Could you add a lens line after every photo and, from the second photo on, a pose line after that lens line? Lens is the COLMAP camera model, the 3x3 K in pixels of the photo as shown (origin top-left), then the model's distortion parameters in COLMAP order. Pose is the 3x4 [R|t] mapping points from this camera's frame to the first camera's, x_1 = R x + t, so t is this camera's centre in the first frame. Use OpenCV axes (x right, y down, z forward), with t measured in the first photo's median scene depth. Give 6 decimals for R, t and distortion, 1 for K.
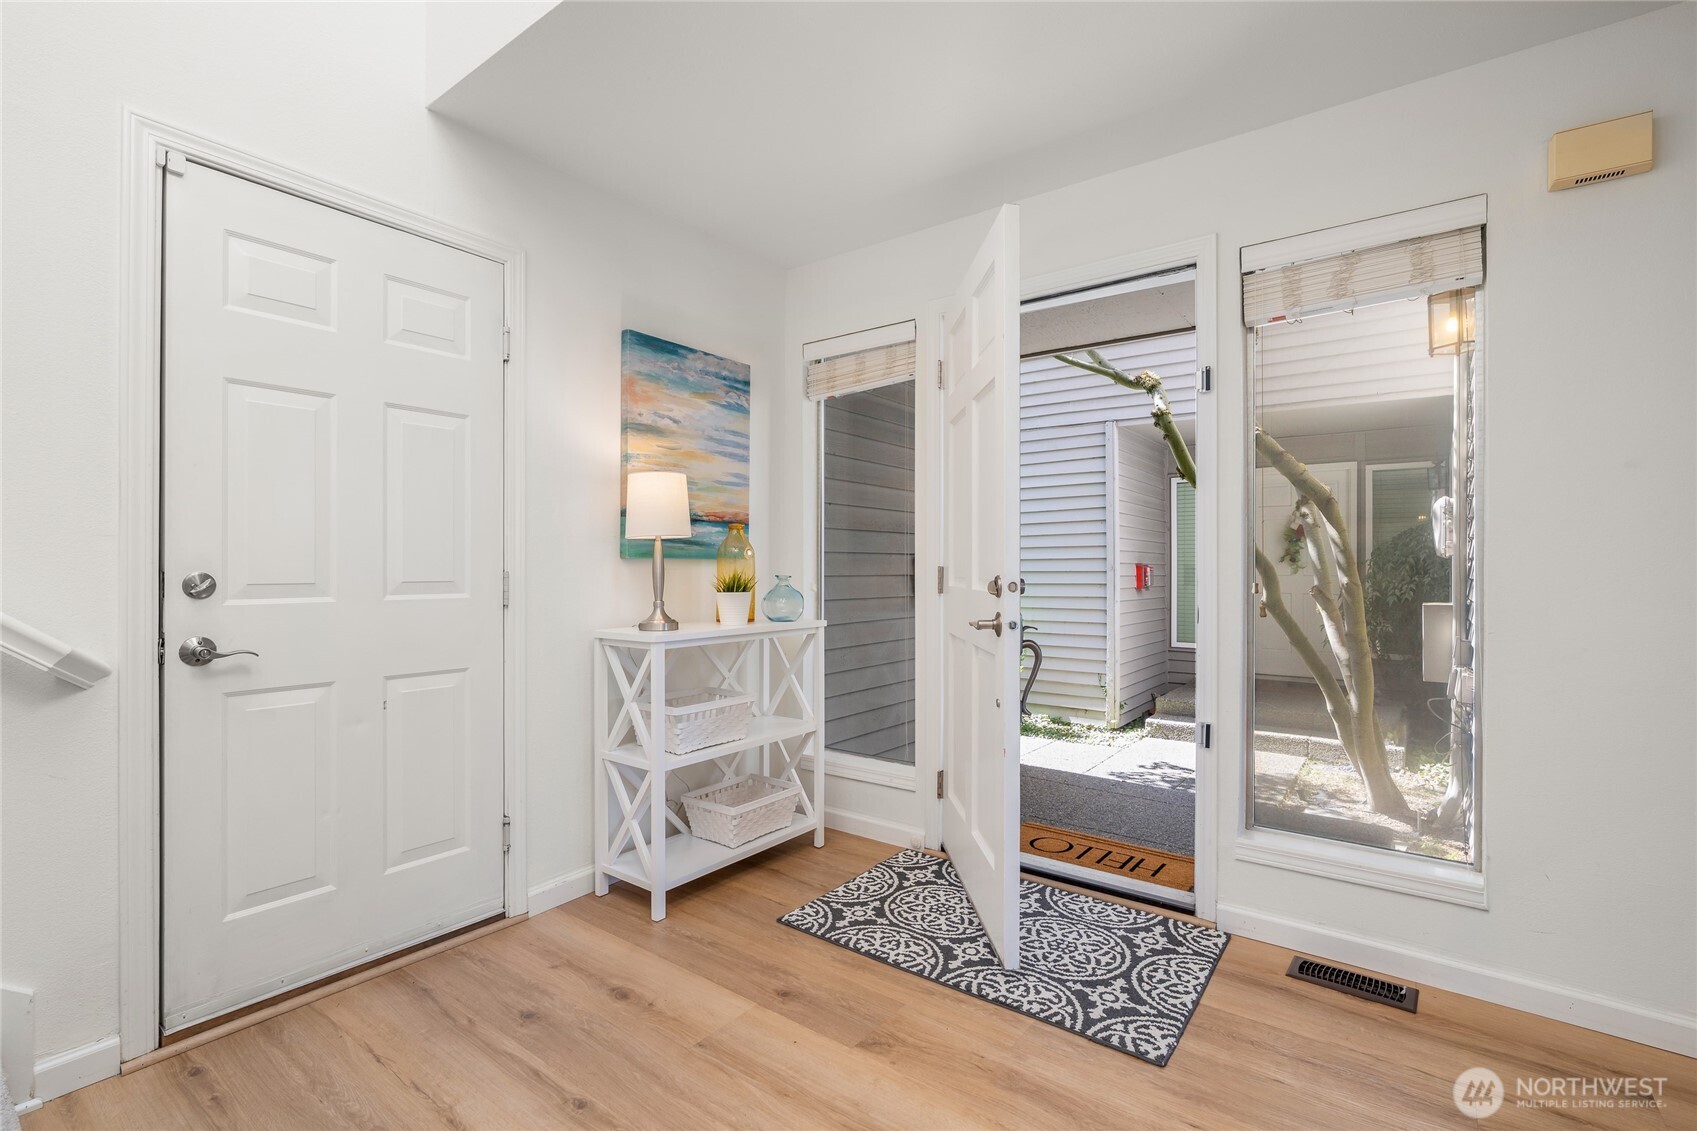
lens RADIAL K [[764.6, 0, 852.0], [0, 764.6, 558.9], [0, 0, 1]] dist [-0.010981, 0.000206]
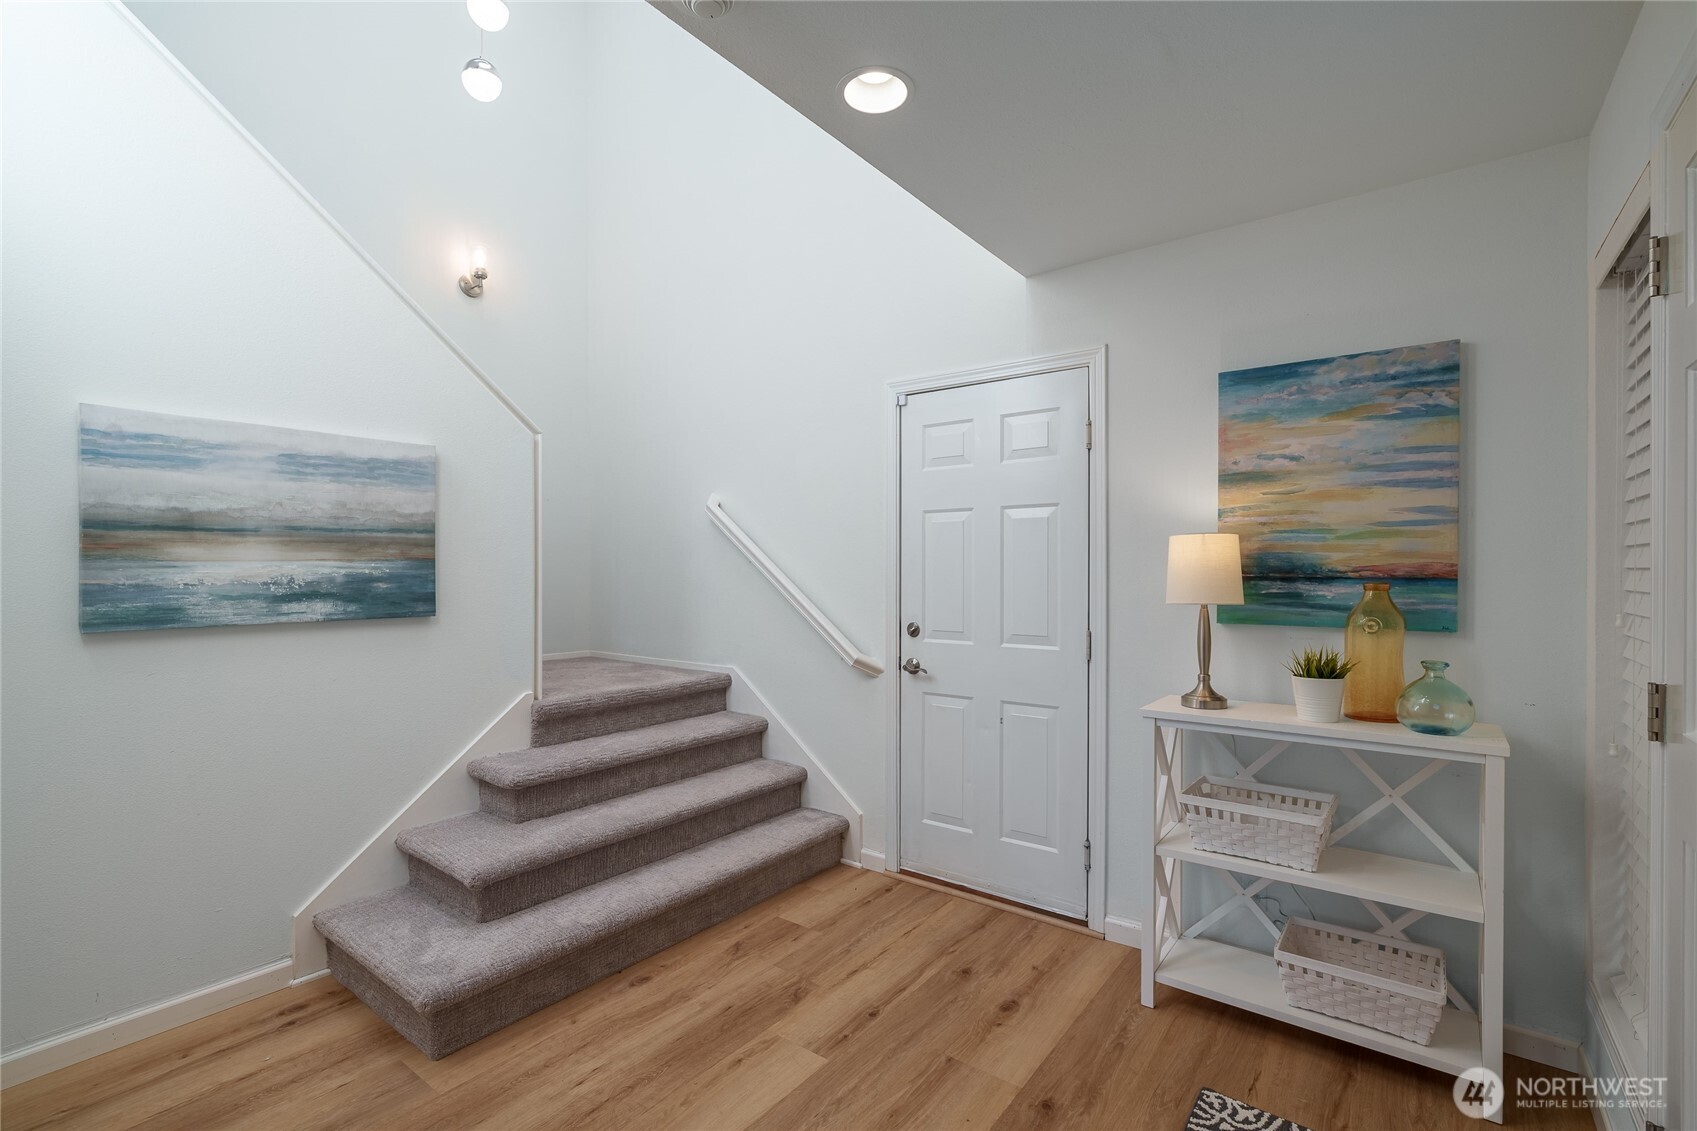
lens RADIAL K [[764.6, 0, 851.7], [0, 764.6, 576.5], [0, 0, 1]] dist [-0.010981, 0.000206]
pose [[-0.003001, 0.004152, -0.999987, 0.613002], [0.007623, 0.999962, 0.004129, -0.063885], [0.999966, -0.007611, -0.003032, 0.553955]]
